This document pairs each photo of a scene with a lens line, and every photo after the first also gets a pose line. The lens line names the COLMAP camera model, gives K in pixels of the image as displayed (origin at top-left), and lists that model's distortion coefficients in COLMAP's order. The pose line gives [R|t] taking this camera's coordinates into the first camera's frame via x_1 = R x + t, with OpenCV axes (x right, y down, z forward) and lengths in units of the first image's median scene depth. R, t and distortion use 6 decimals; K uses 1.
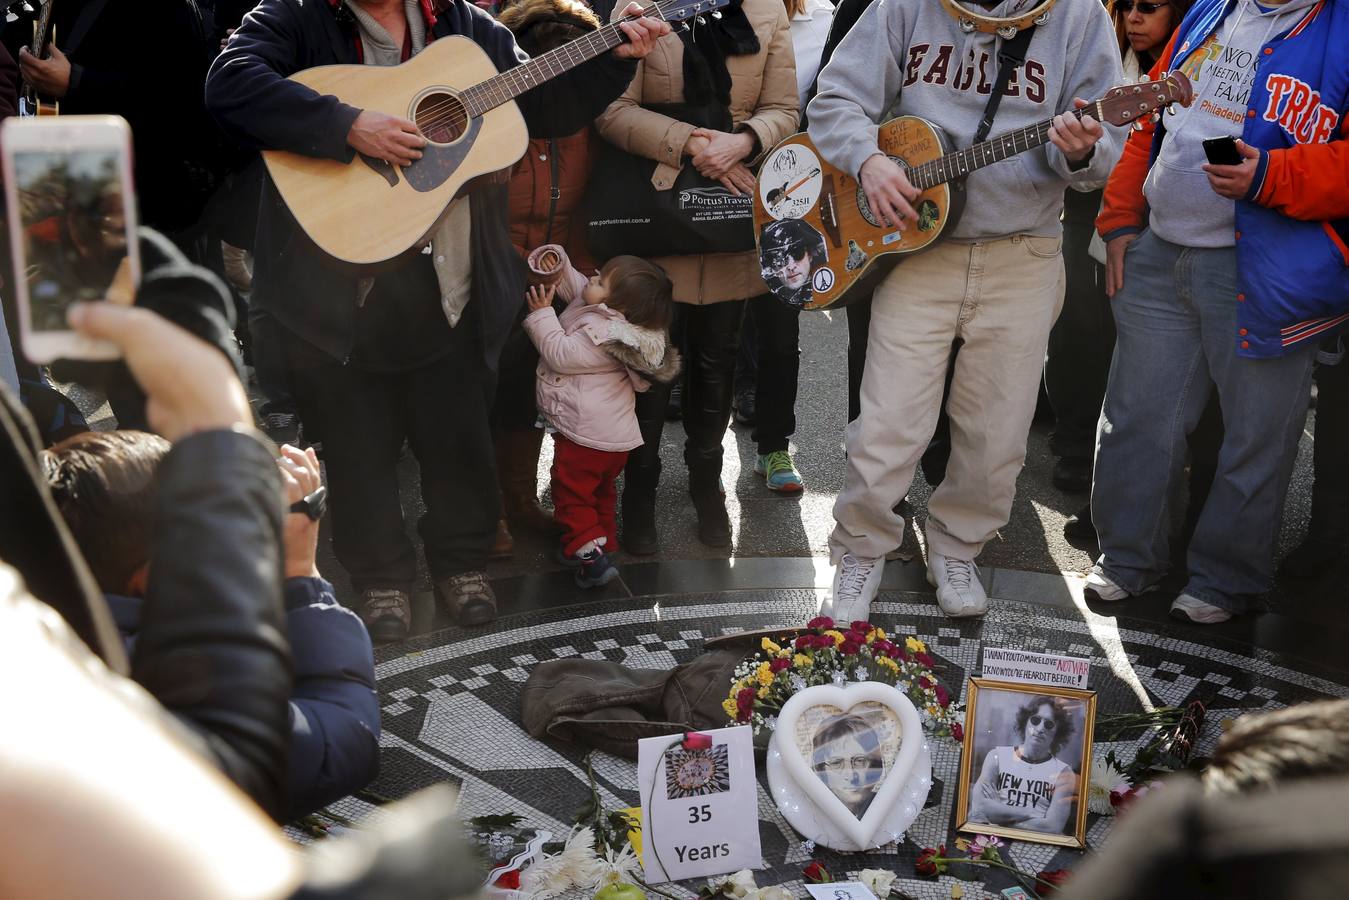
lens RADIAL K [[1697.6, 0, 672.5], [0, 1697.6, 450.9], [0, 0, 1]] dist [0.049429, 0.042718]
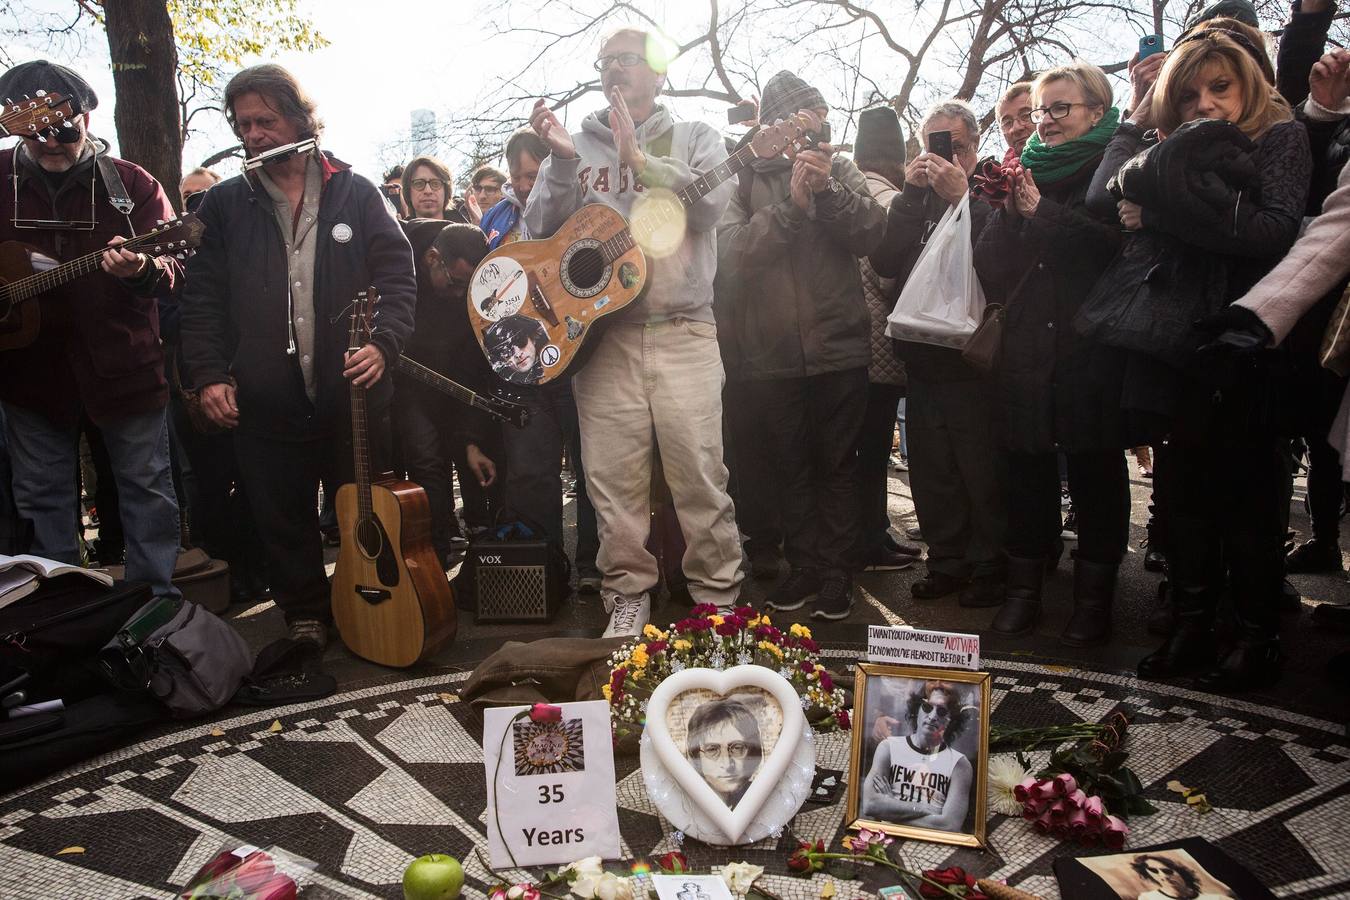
lens RADIAL K [[945.3, 0, 657.7], [0, 945.3, 450.6], [0, 0, 1]] dist [-0.104355, 0.082344]
pose [[0.984231, -0.036462, -0.173092, 0.162576], [-0.004662, 0.972838, -0.231442, 0.141613], [0.176829, 0.228599, 0.957326, 0.454506]]
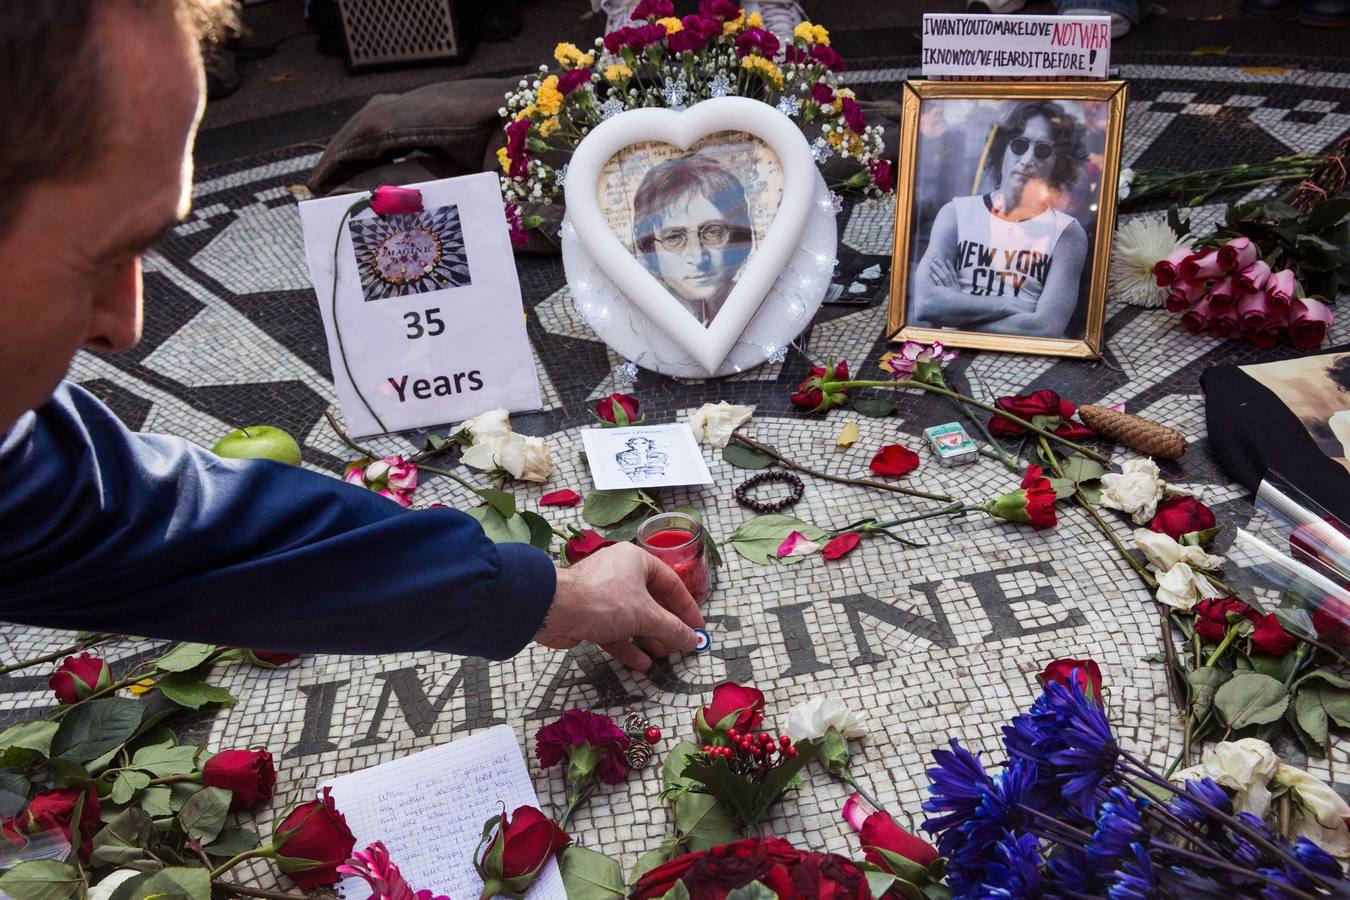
lens RADIAL K [[1354.1, 0, 675.0], [0, 1354.1, 450.0], [0, 0, 1]] dist [-0.024313, 0.128358]
pose [[0.977582, -0.024409, -0.209138, 0.194735], [0.072172, 0.971931, 0.223921, 0.148928], [0.197802, -0.233995, 0.951904, 0.524144]]
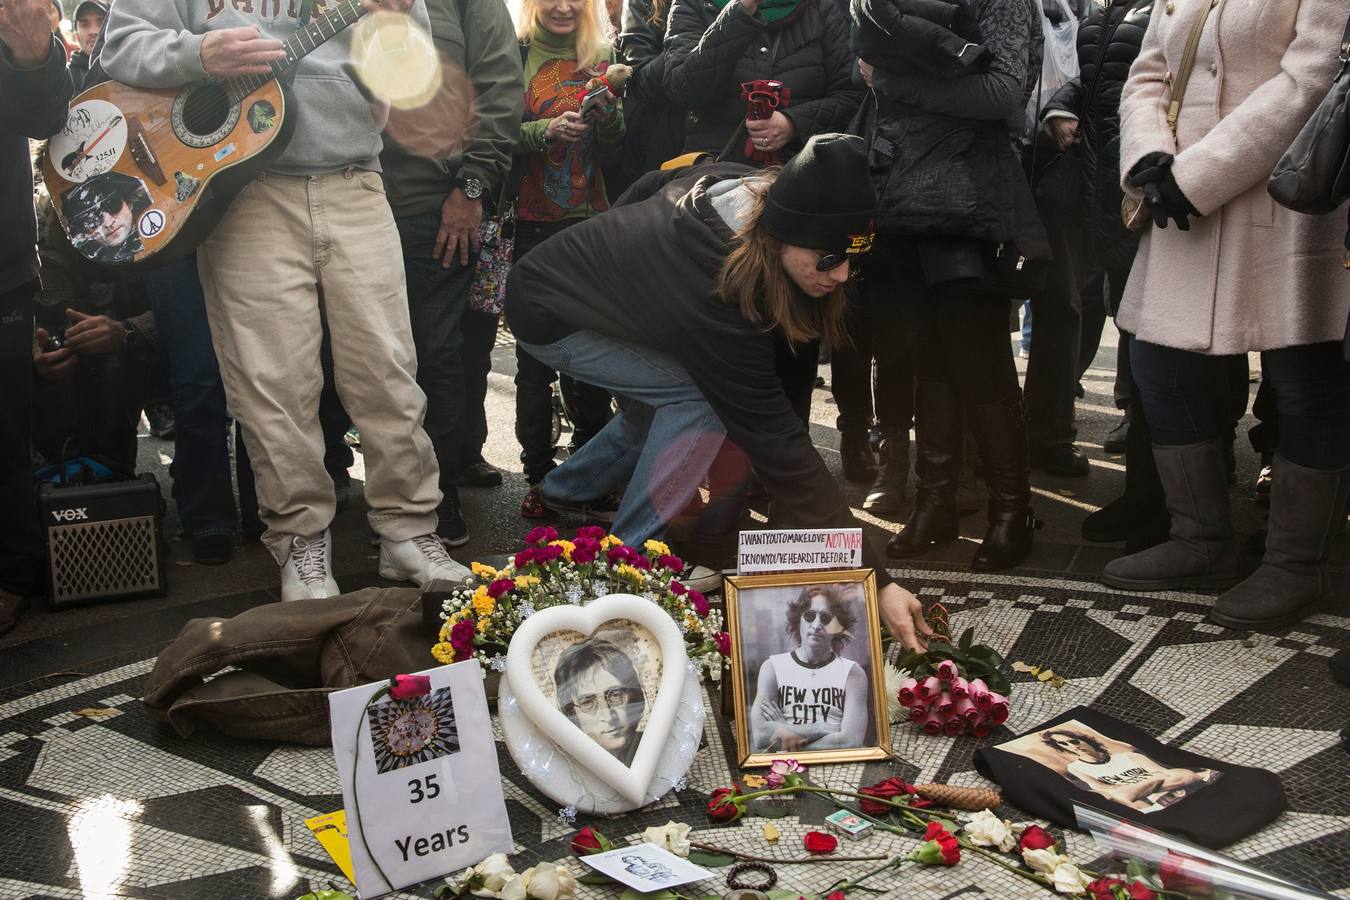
lens RADIAL K [[1299.1, 0, 623.5], [0, 1299.1, 365.9], [0, 0, 1]] dist [-0.074164, 0.087617]
pose [[0.962212, -0.089034, 0.257336, -0.026417], [0.137849, 0.974262, -0.178355, 0.140942], [-0.234833, 0.207089, 0.949720, 0.400557]]
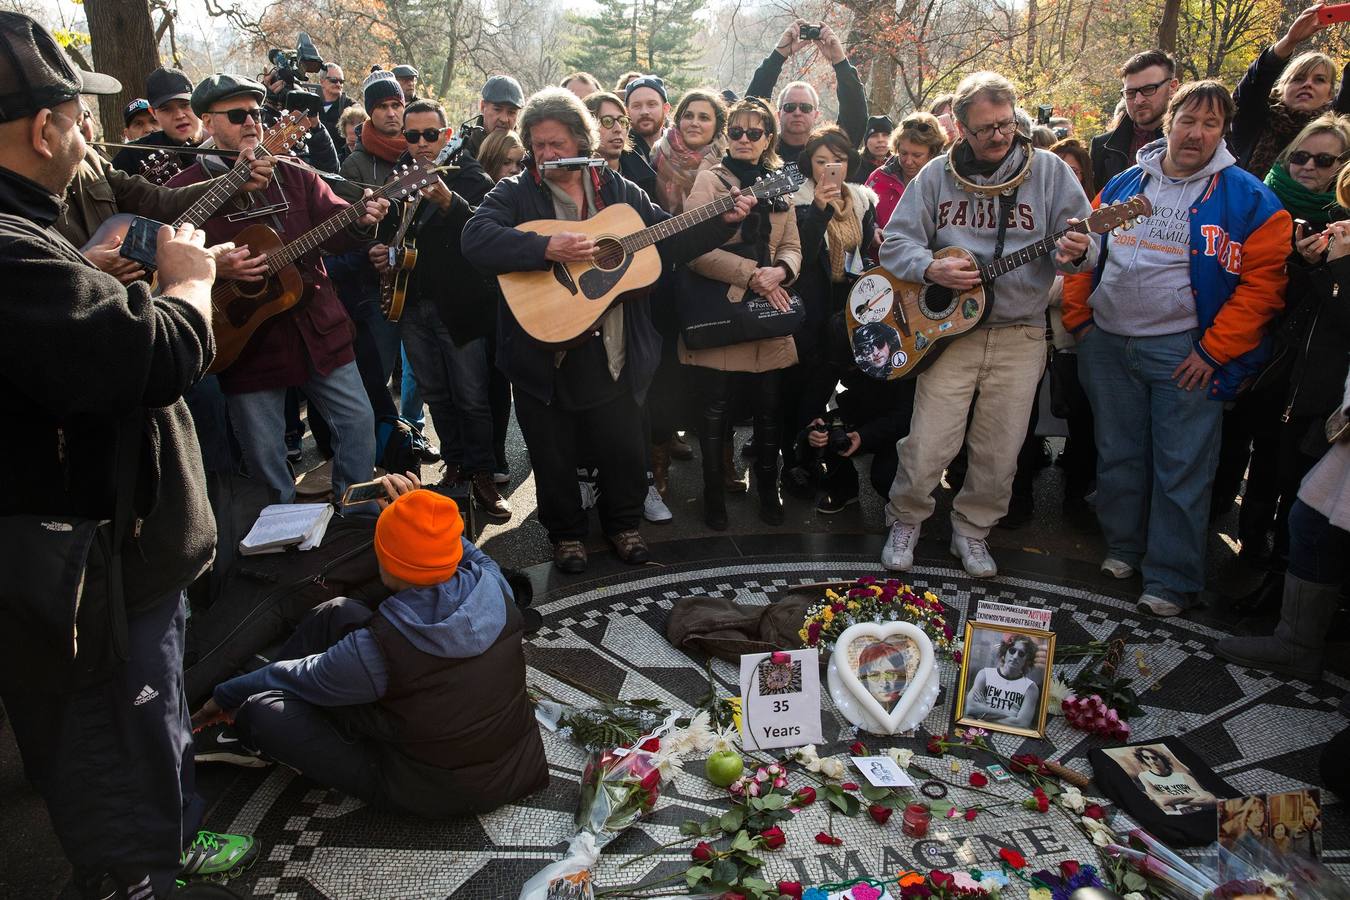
lens RADIAL K [[974.0, 0, 646.7], [0, 974.0, 456.4], [0, 0, 1]] dist [-0.098280, 0.089363]
pose [[0.991183, 0.021698, -0.130714, 0.005115], [-0.022887, 0.999709, -0.007603, 0.004103], [0.130511, 0.010527, 0.991391, 0.138753]]
